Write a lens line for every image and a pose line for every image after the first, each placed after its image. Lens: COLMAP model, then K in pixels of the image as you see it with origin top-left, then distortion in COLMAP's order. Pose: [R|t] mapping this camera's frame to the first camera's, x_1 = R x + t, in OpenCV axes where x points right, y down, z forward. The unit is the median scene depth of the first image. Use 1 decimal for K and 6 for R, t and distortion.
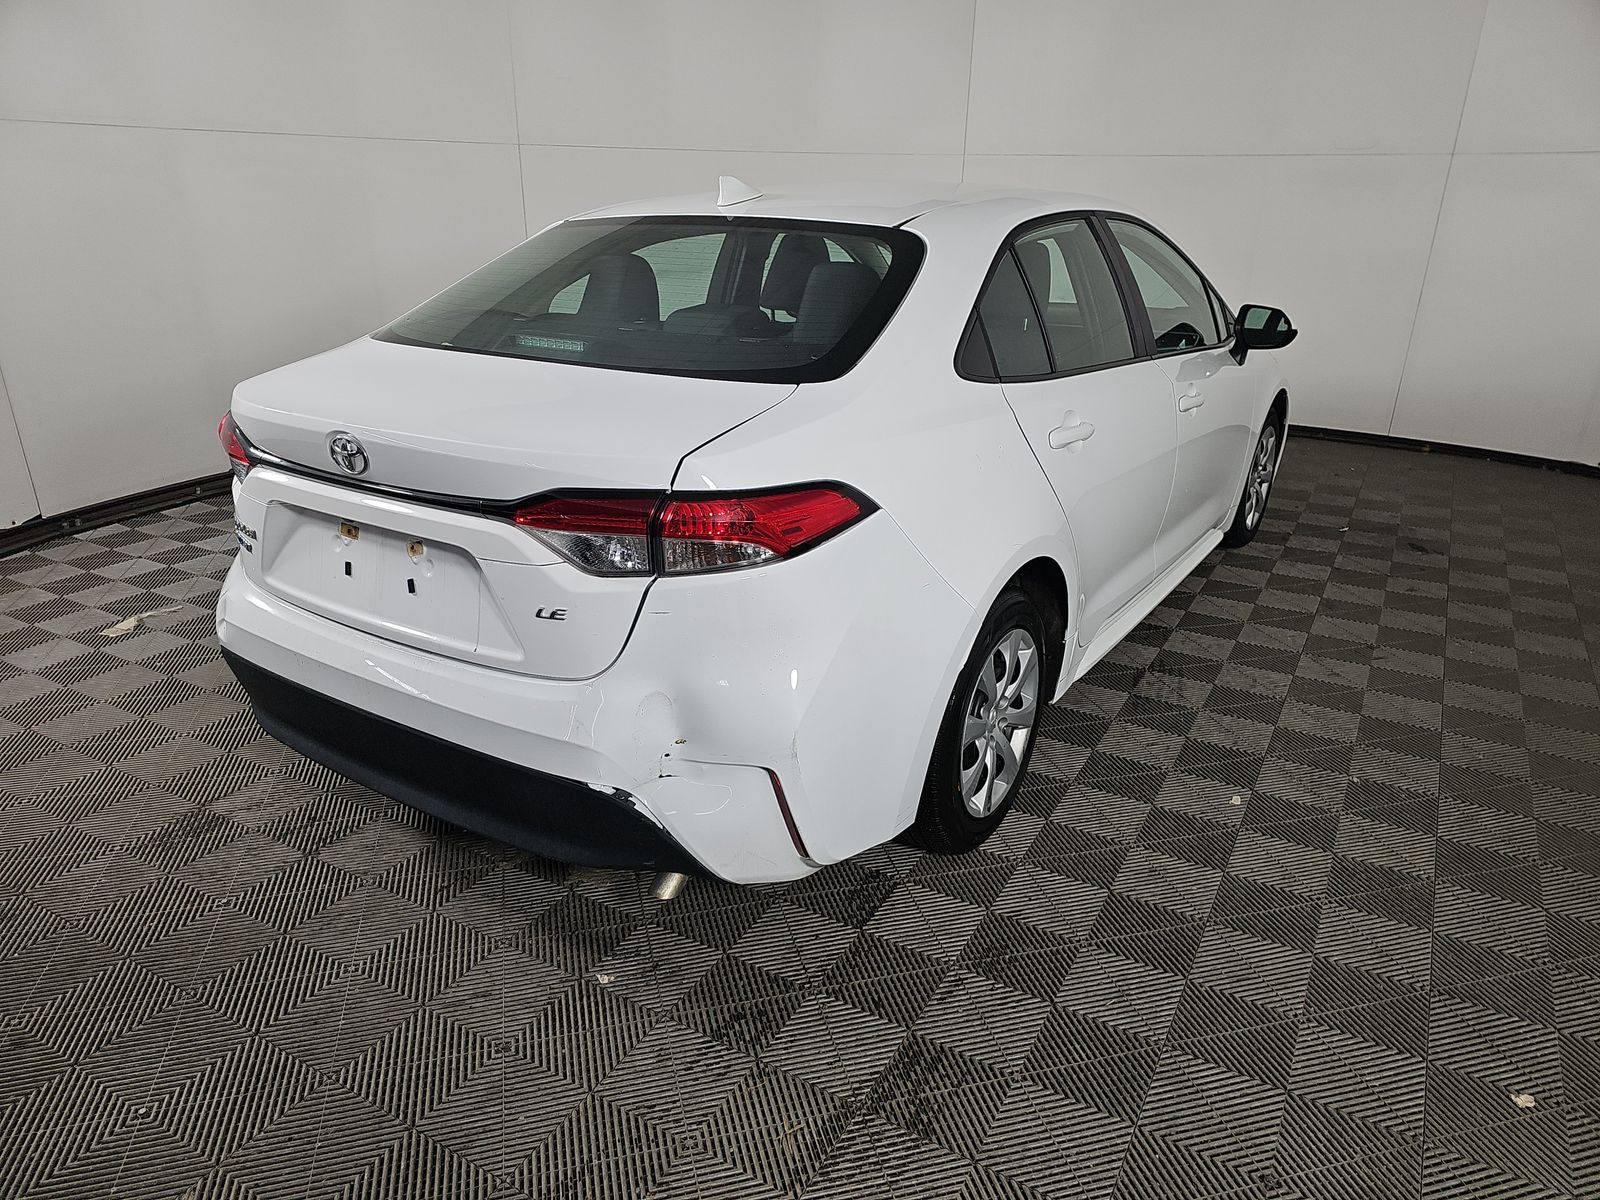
lens RADIAL K [[1063.4, 0, 800.0], [0, 1063.4, 600.0], [0, 0, 1]] dist [0.038271, -0.083716]
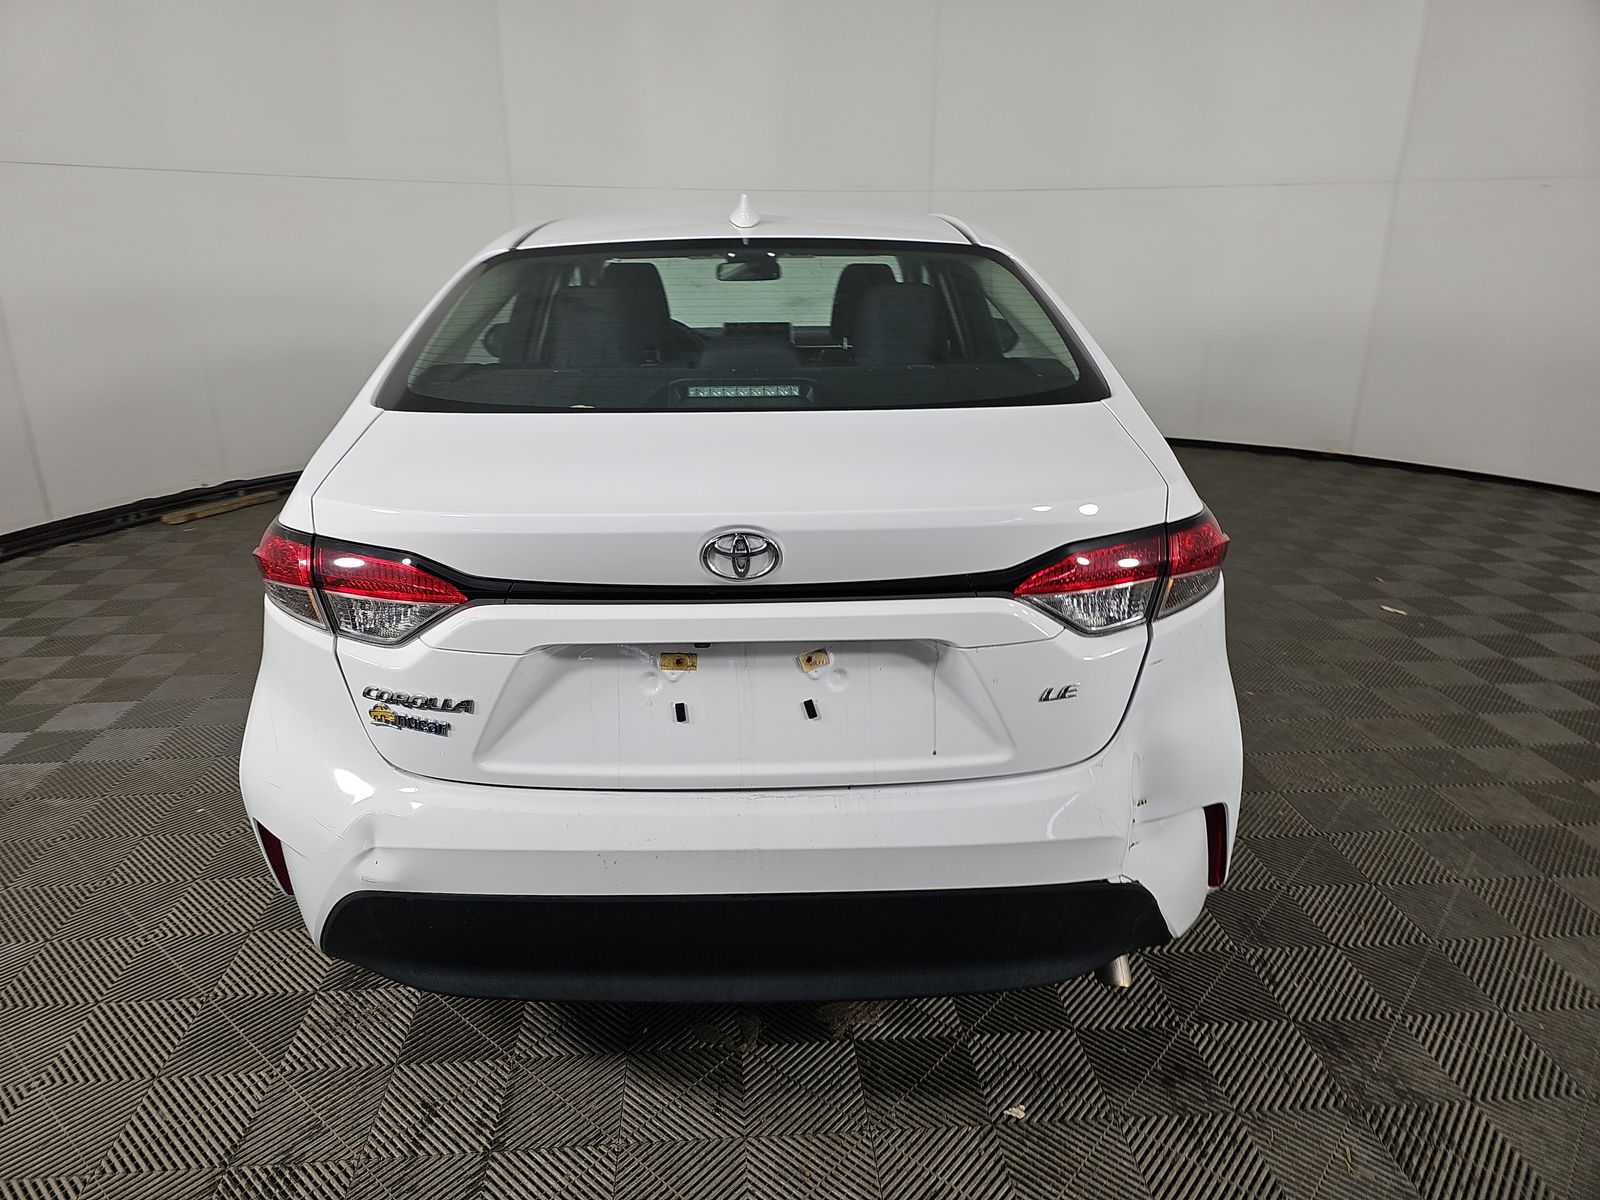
lens RADIAL K [[1063.4, 0, 800.0], [0, 1063.4, 600.0], [0, 0, 1]] dist [0.038271, -0.083716]
pose [[0.819845, -0.186120, 0.541492, -0.684739], [0.203052, 0.978739, 0.028978, -0.101566], [-0.535373, 0.086194, 0.840206, 0.316304]]
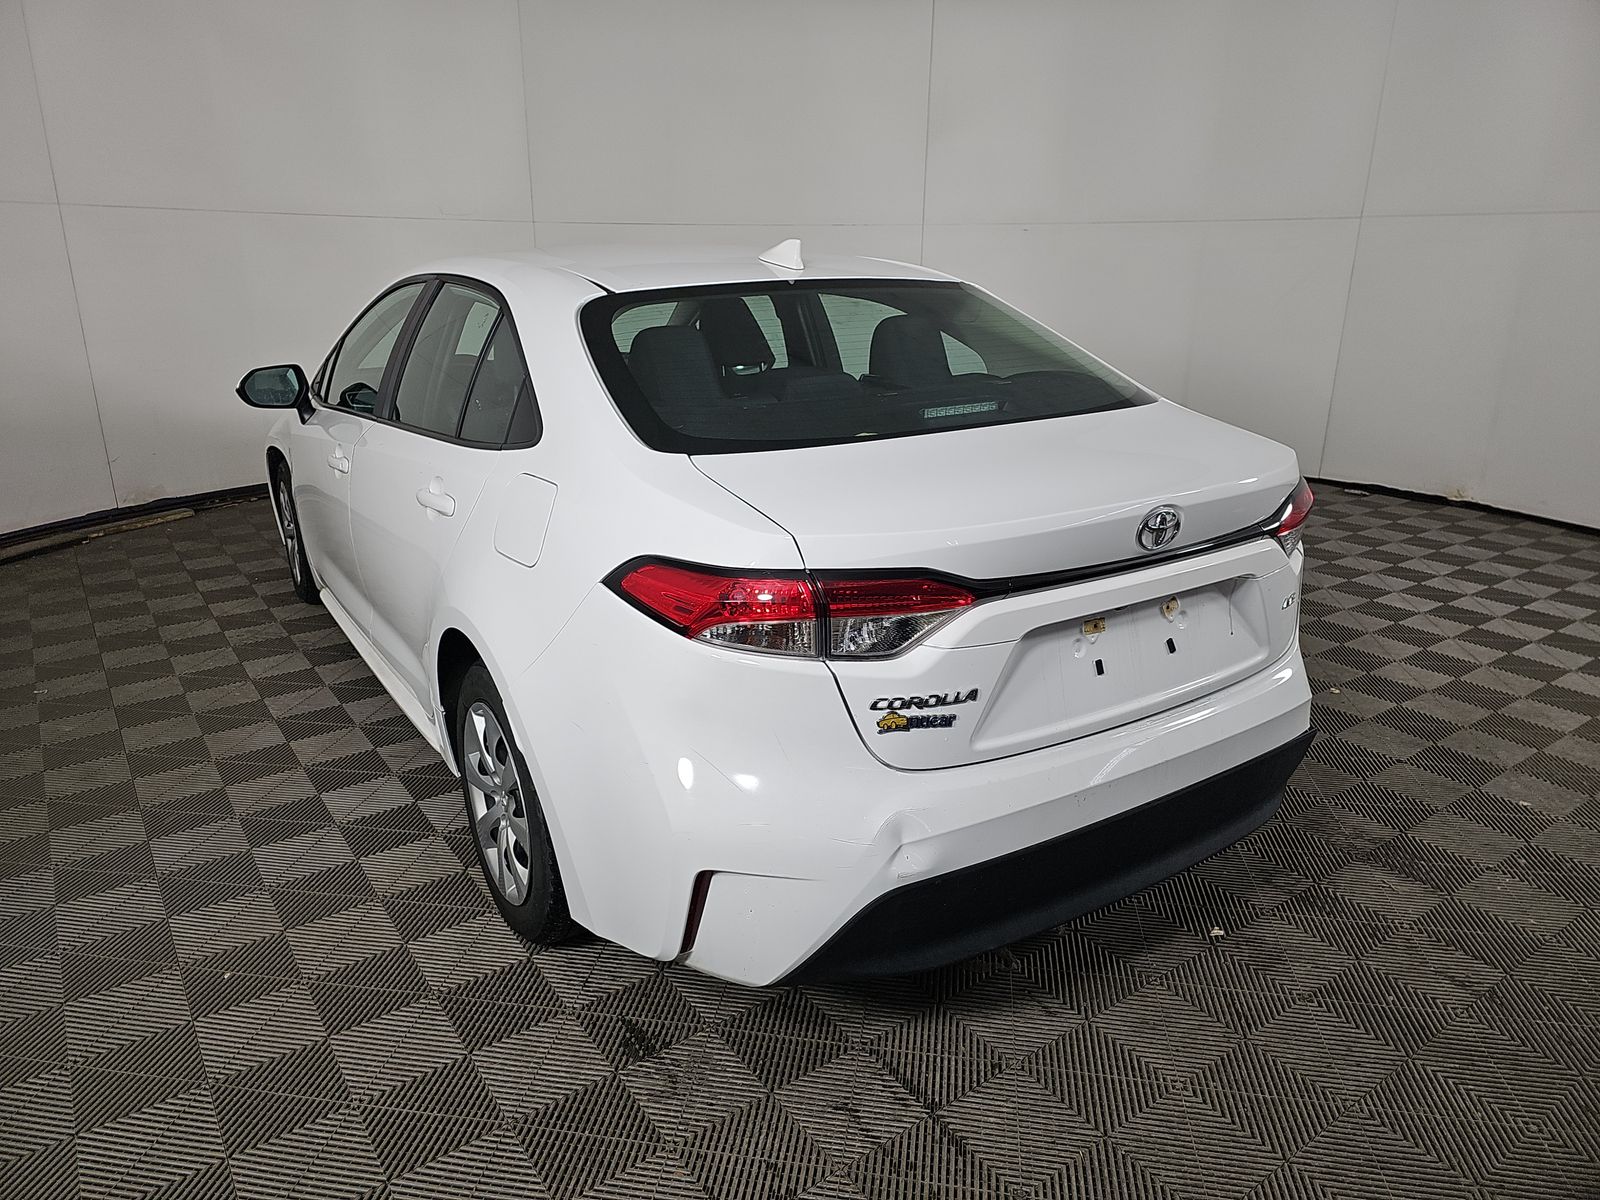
lens RADIAL K [[1111.0, 0, 827.3], [0, 1111.0, 597.5], [0, 0, 1]] dist [0.038162, -0.120849]
pose [[0.394906, -0.275376, 0.876480, -1.223539], [0.325346, 0.934115, 0.146897, -0.274648], [-0.859185, 0.227149, 0.458480, 0.703226]]
